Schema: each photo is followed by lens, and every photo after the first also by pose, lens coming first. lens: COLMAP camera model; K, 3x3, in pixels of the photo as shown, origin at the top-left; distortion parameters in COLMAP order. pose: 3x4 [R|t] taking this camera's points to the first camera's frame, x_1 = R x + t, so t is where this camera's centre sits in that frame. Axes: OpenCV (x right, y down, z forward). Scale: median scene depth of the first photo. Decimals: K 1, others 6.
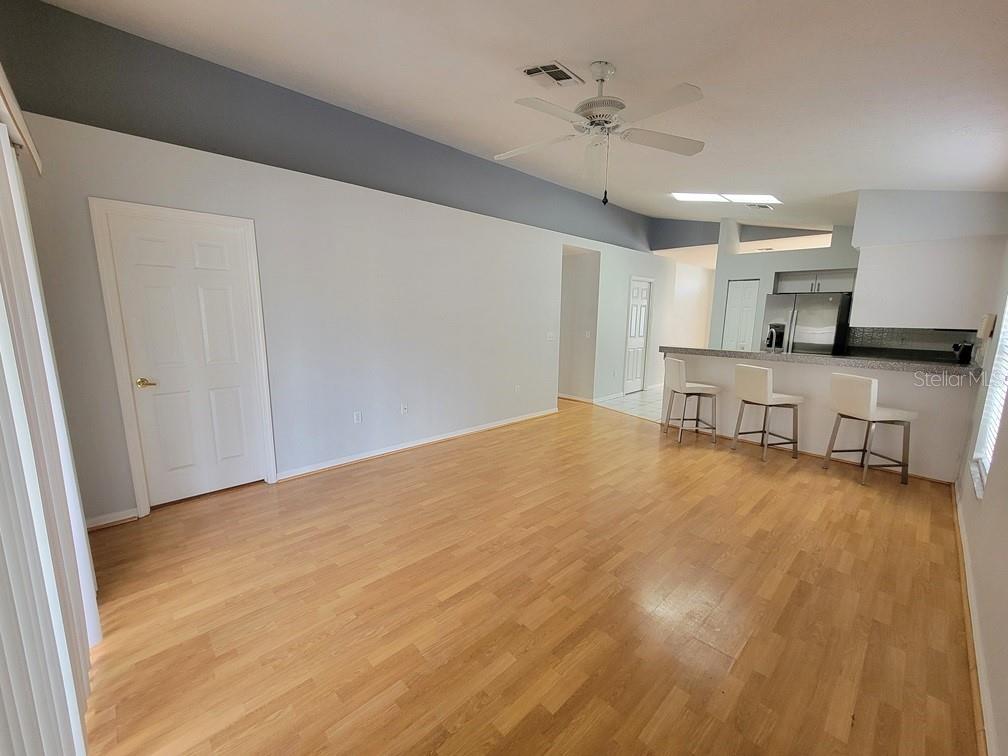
lens RADIAL K [[411.2, 0, 497.9], [0, 411.2, 382.6], [0, 0, 1]] dist [-0.000243, -0.002031]
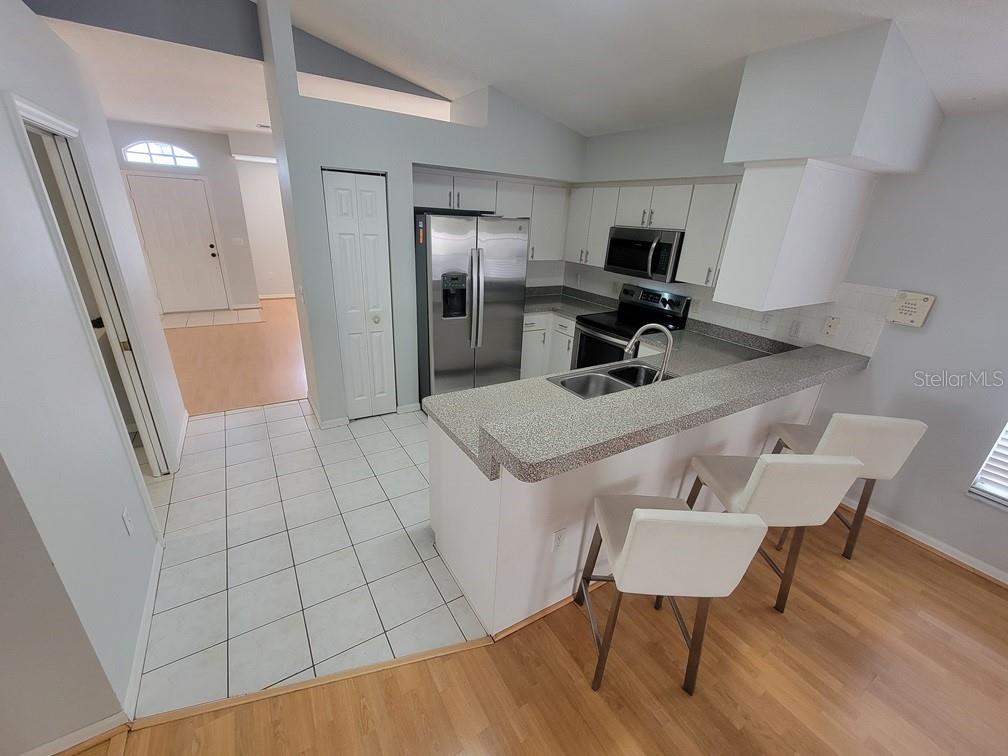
lens RADIAL K [[411.2, 0, 500.9], [0, 411.2, 385.3], [0, 0, 1]] dist [-0.000243, -0.002031]
pose [[0.211826, -0.375431, 0.902320, 0.292364], [0.116821, 0.926378, 0.358017, -0.364743], [-0.970300, 0.029572, 0.240089, 1.549620]]
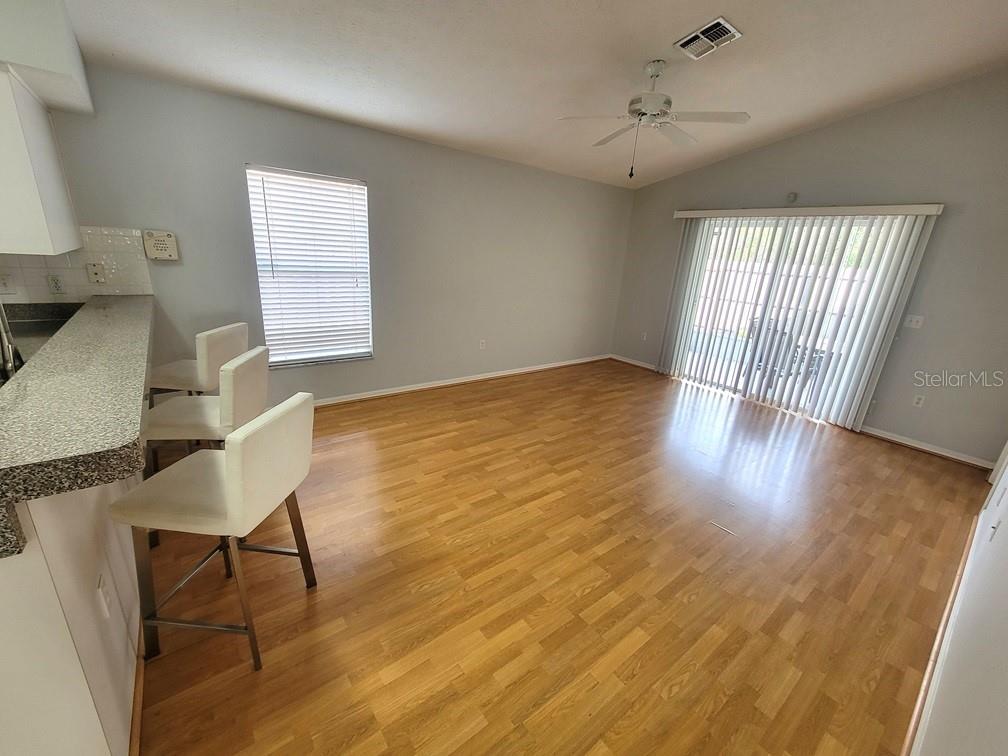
lens RADIAL K [[411.2, 0, 501.0], [0, 411.2, 383.9], [0, 0, 1]] dist [-0.000243, -0.002031]
pose [[-0.992010, -0.101649, 0.074728, 0.369281], [-0.055368, 0.883001, 0.466095, -0.325035], [-0.113363, 0.458233, -0.881573, 1.822214]]
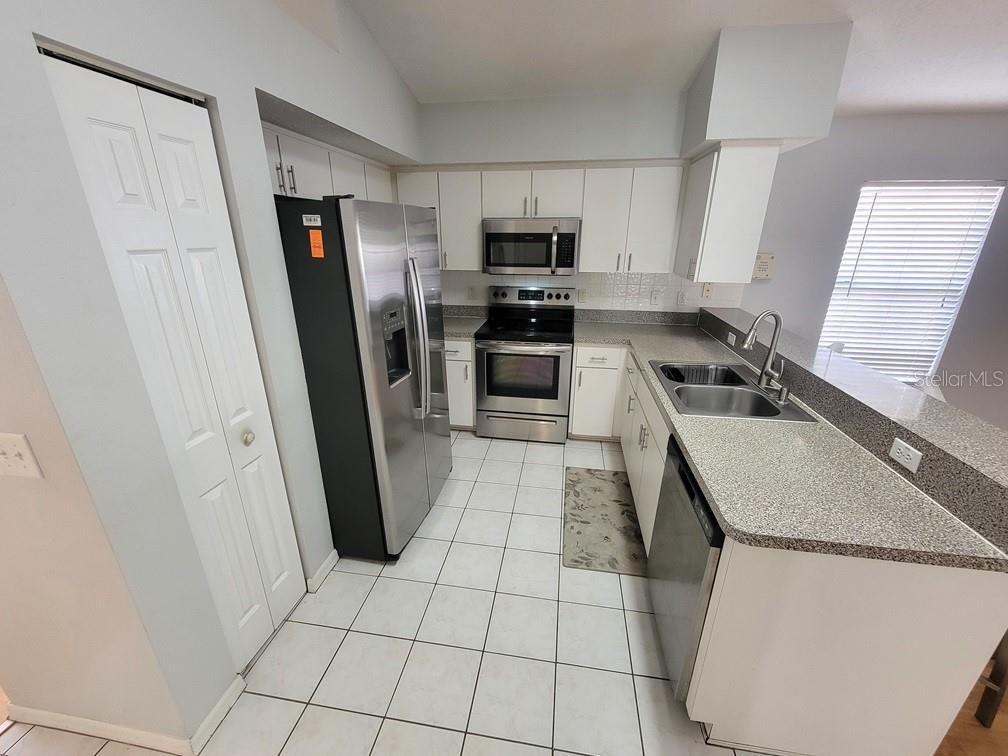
lens RADIAL K [[411.2, 0, 500.1], [0, 411.2, 384.7], [0, 0, 1]] dist [-0.000243, -0.002031]
pose [[-0.601081, -0.288322, 0.745367, 0.738754], [0.126325, 0.886654, 0.444846, -0.407561], [-0.789141, 0.361546, -0.496528, 2.100639]]
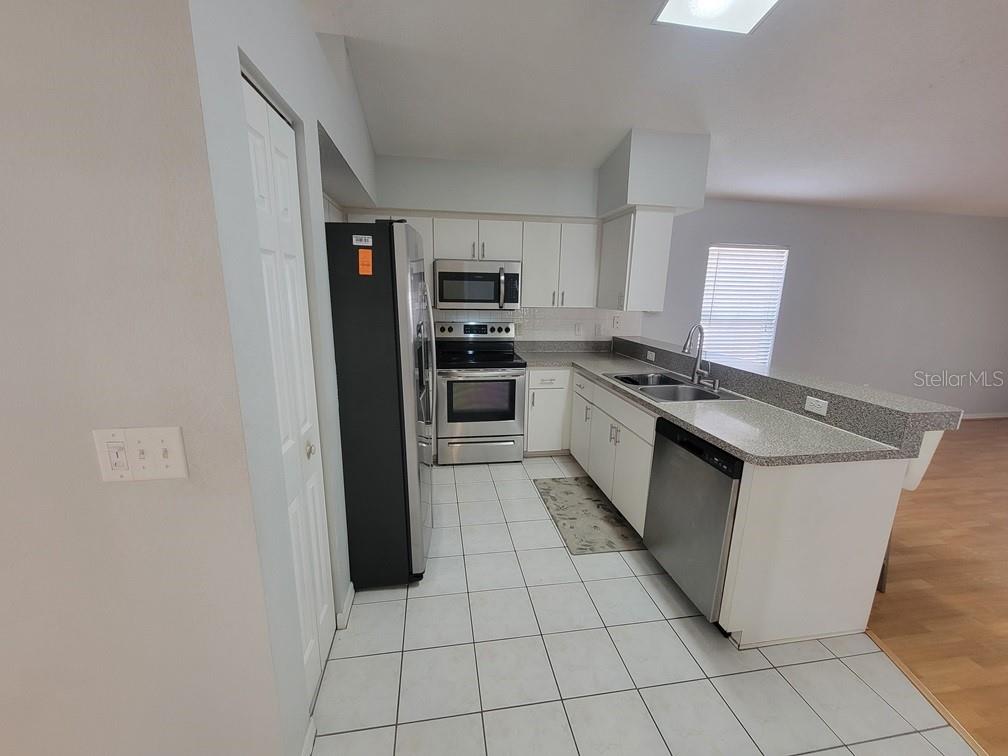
lens RADIAL K [[411.2, 0, 500.0], [0, 411.2, 383.8], [0, 0, 1]] dist [-0.000243, -0.002031]
pose [[-0.822053, -0.148905, 0.549596, 0.835086], [0.070617, 0.931090, 0.357890, -0.396728], [-0.565015, 0.333015, -0.754890, 2.320197]]
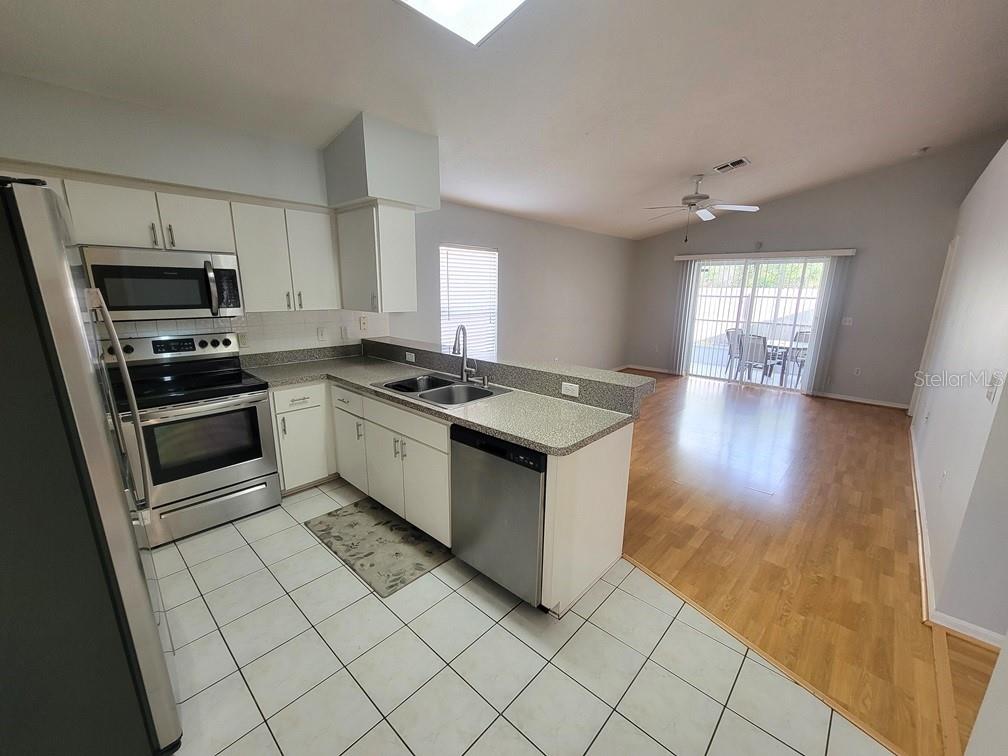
lens RADIAL K [[411.2, 0, 502.6], [0, 411.2, 384.5], [0, 0, 1]] dist [-0.000243, -0.002031]
pose [[-0.997757, -0.007312, -0.066538, 0.946256], [-0.032700, 0.920578, 0.389187, -0.403108], [0.058408, 0.390490, -0.918753, 2.265674]]
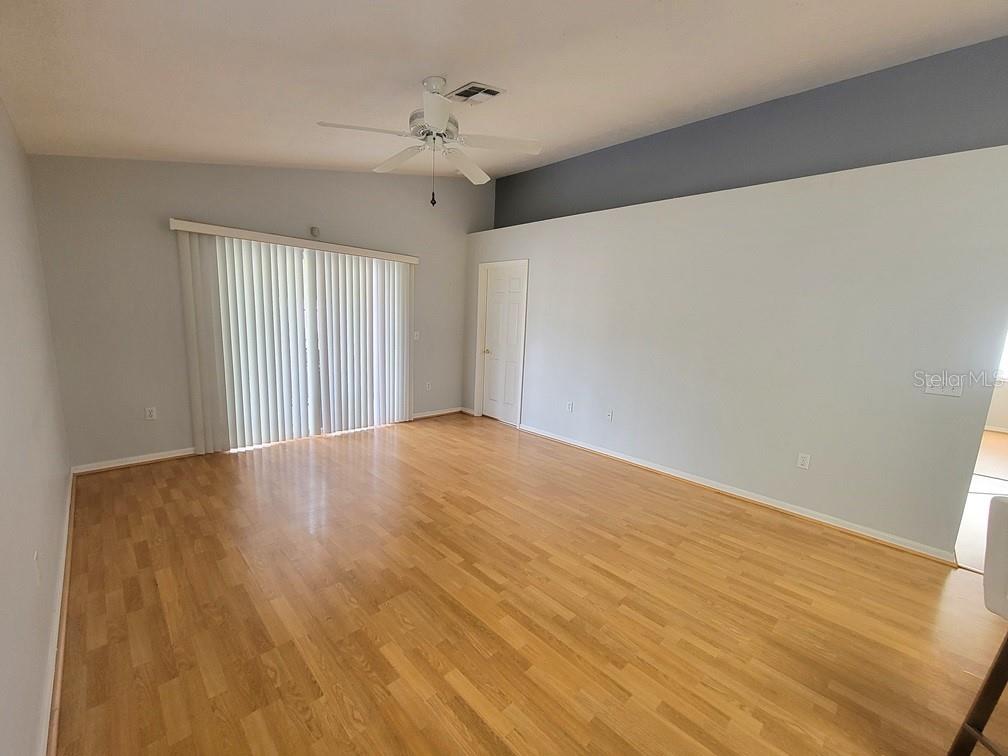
lens RADIAL K [[411.2, 0, 500.6], [0, 411.2, 380.9], [0, 0, 1]] dist [-0.000243, -0.002031]
pose [[0.014296, 0.146352, -0.989129, 1.006804], [-0.213893, 0.966780, 0.139954, -0.136236], [0.976753, 0.209567, 0.045125, 0.899835]]
